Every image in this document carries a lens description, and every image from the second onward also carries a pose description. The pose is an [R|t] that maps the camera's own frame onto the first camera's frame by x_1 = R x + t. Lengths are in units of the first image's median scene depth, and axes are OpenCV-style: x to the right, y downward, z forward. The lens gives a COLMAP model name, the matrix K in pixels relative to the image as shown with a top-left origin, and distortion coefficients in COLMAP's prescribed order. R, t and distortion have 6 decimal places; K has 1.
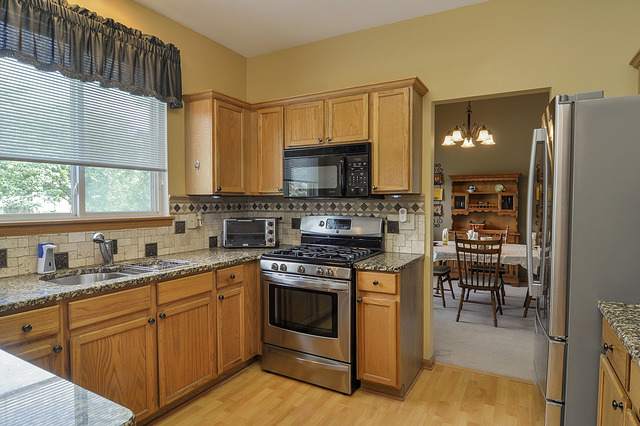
lens RADIAL K [[371.1, 0, 320.0], [0, 371.1, 213.0], [0, 0, 1]] dist [-0.003193, -0.001584]
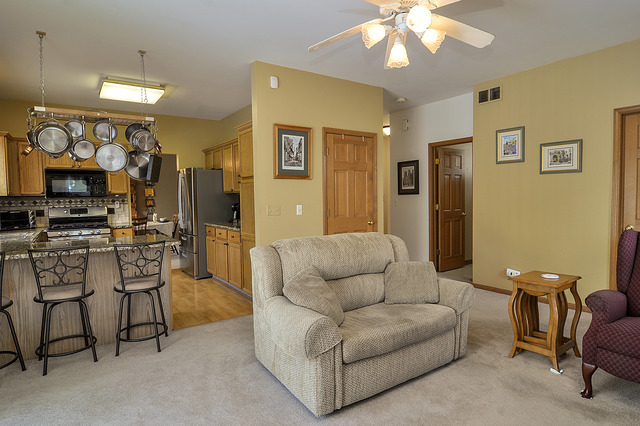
lens RADIAL K [[371.1, 0, 320.0], [0, 371.1, 213.0], [0, 0, 1]] dist [-0.003193, -0.001584]
pose [[0.448066, -0.050665, 0.892564, -1.103994], [0.044761, 0.998412, 0.034203, 0.030864], [-0.892879, 0.024627, 0.449622, -0.920855]]
